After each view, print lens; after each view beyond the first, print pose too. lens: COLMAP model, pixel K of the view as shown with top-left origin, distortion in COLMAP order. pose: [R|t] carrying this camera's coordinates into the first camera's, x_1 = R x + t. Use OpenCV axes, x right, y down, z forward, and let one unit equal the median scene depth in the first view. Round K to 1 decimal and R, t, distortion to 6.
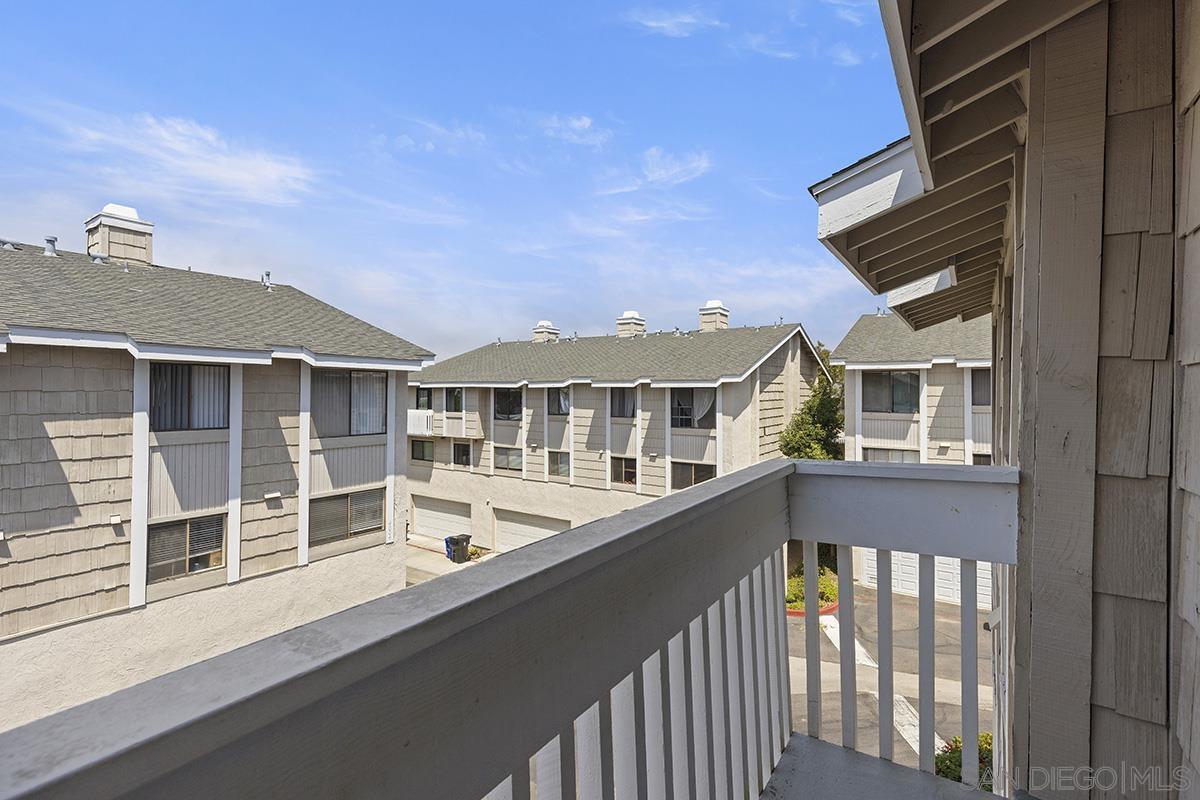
lens RADIAL K [[534.4, 0, 606.1], [0, 534.4, 393.5], [0, 0, 1]] dist [0.000419, 0.000366]
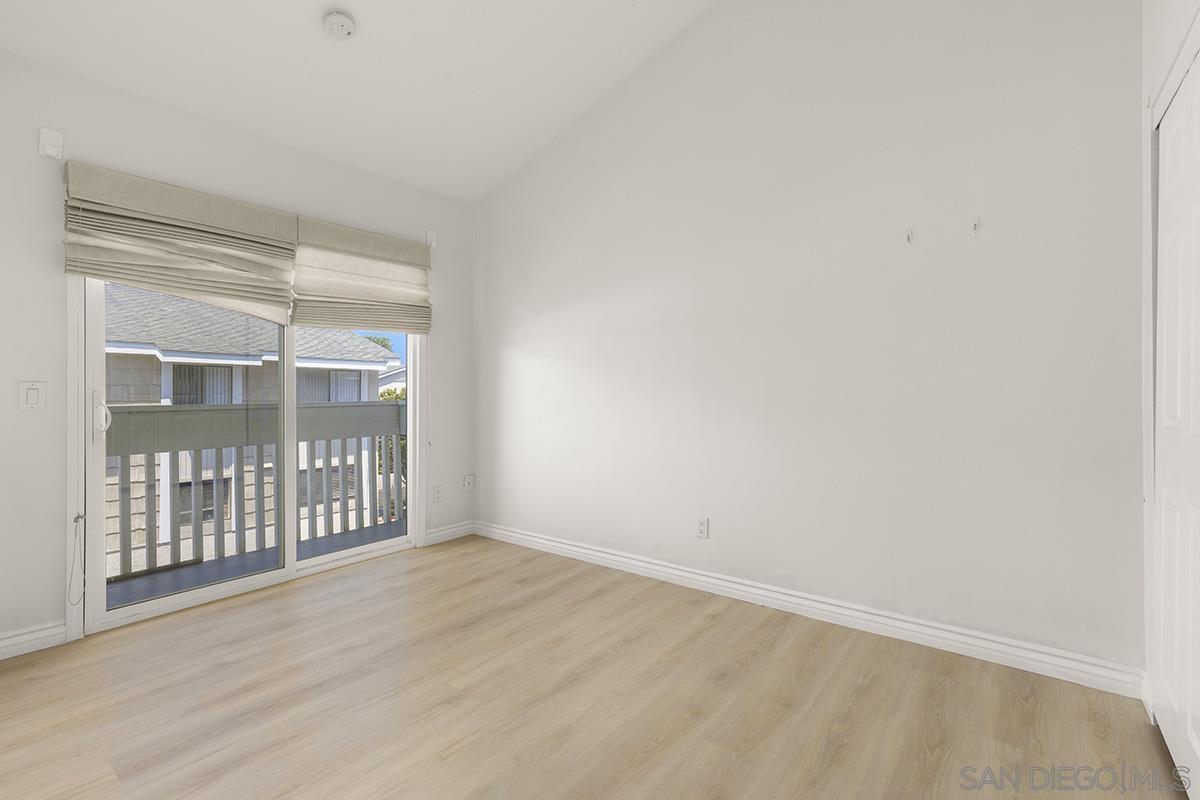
lens RADIAL K [[534.4, 0, 594.7], [0, 534.4, 399.8], [0, 0, 1]] dist [0.000419, 0.000366]
pose [[0.997971, -0.009253, -0.062990, 0.271069], [0.009674, 0.999933, 0.006379, 0.029717], [0.062927, -0.006976, 0.997994, -0.258871]]
